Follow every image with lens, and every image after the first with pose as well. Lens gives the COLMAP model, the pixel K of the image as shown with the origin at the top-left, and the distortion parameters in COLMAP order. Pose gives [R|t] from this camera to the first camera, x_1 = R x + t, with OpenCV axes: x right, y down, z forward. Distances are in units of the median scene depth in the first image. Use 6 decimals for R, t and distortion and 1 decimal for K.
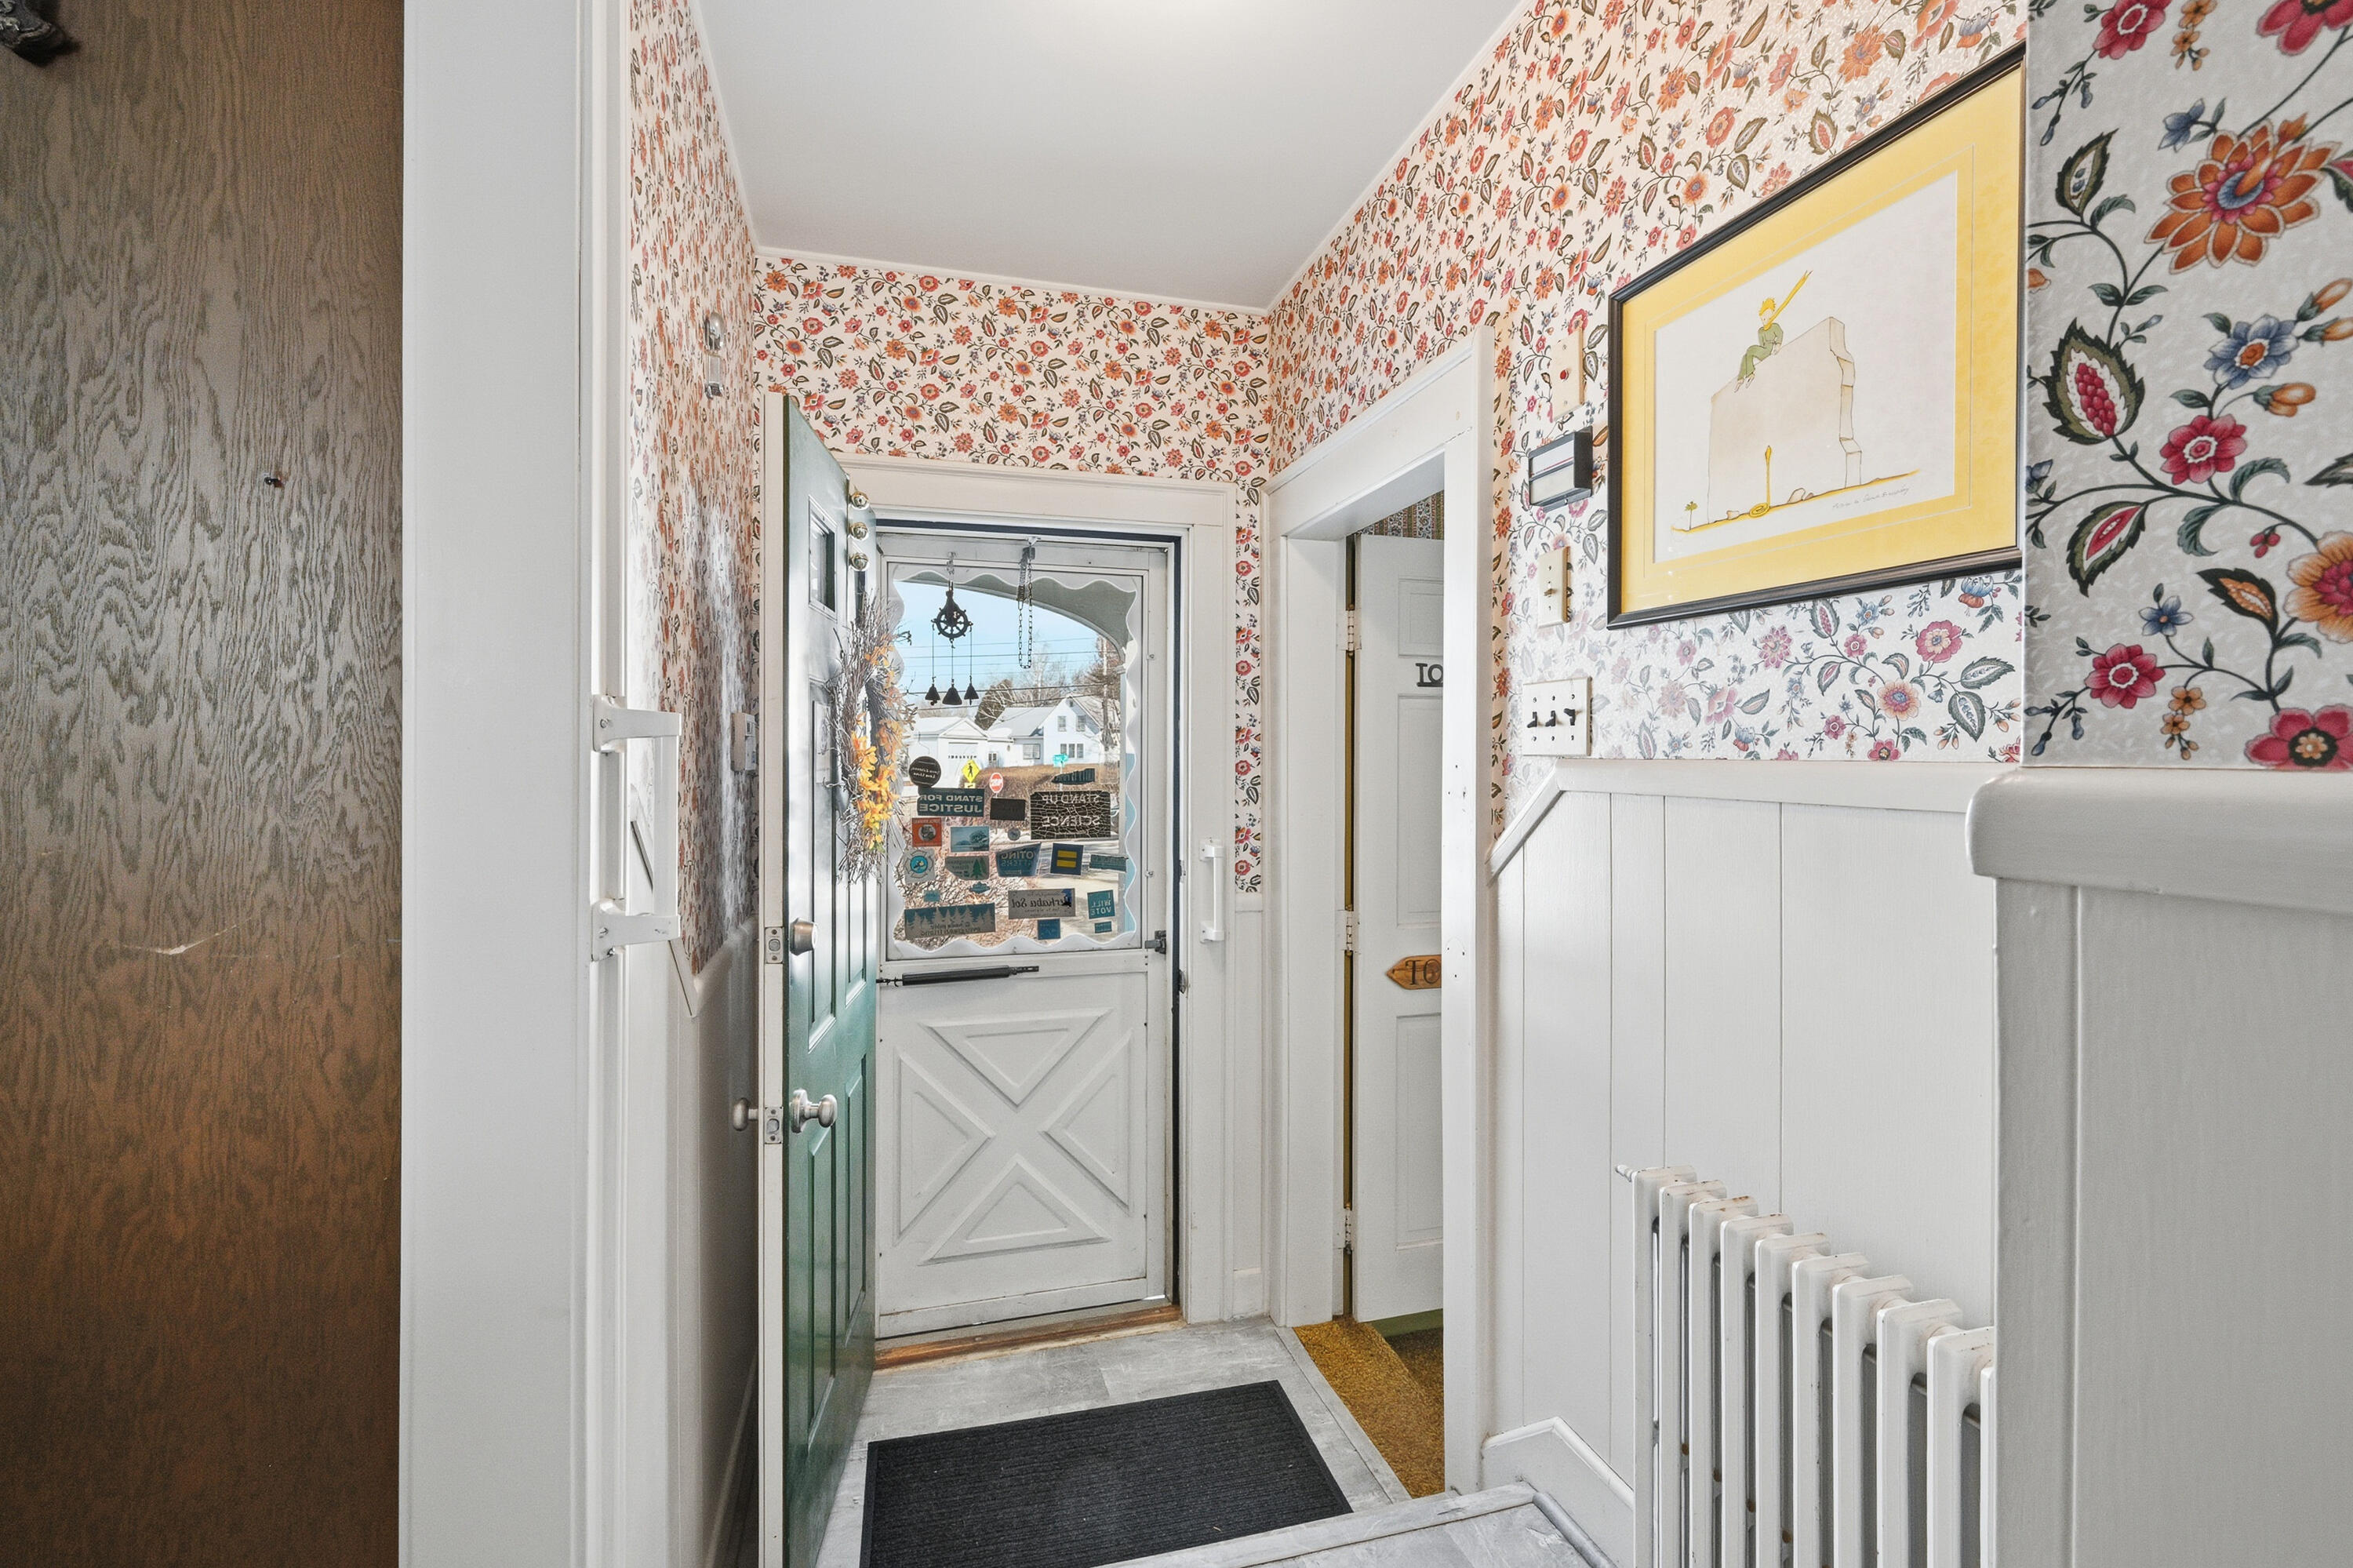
lens RADIAL K [[1002.4, 0, 1172.8], [0, 1002.4, 762.9], [0, 0, 1]] dist [-0.003725, 0.000102]
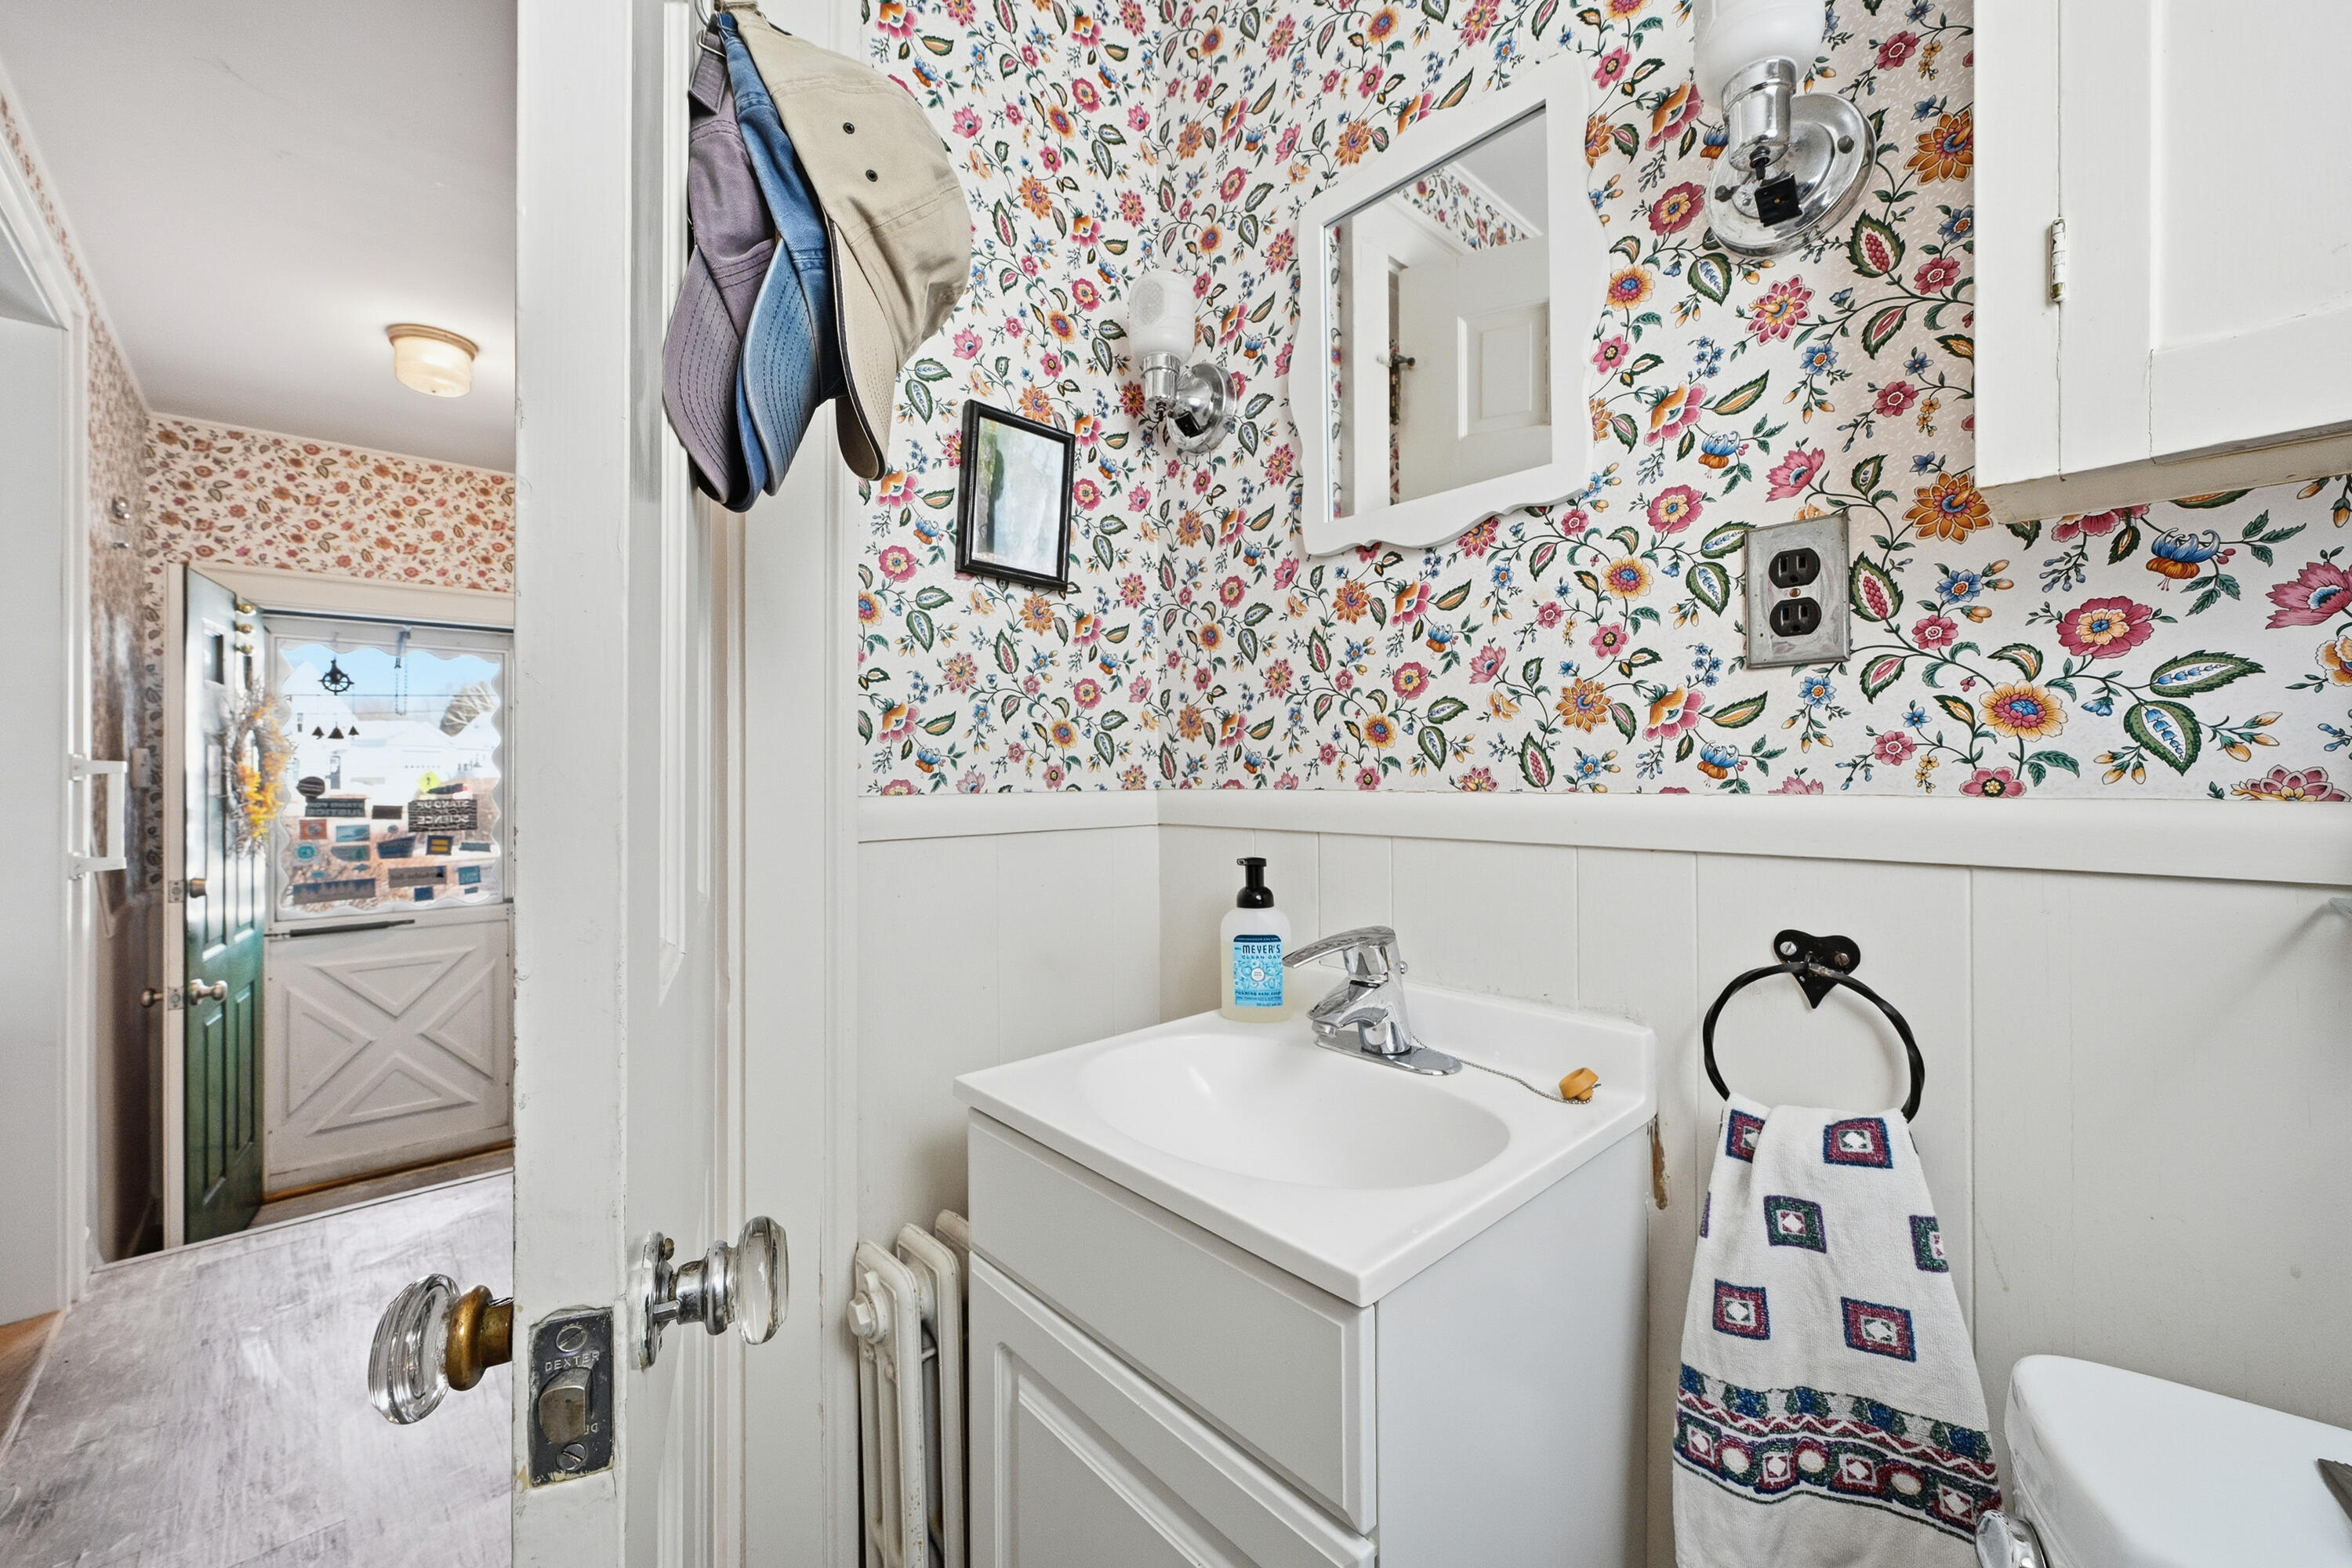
lens RADIAL K [[942.9, 0, 1182.0], [0, 942.9, 768.7], [0, 0, 1]] dist [0.000471, -0.000613]
pose [[0.893607, -0.002918, 0.448842, 0.261878], [0.003844, 0.999992, -0.001153, -0.010551], [-0.448835, 0.002756, 0.893611, -0.765196]]
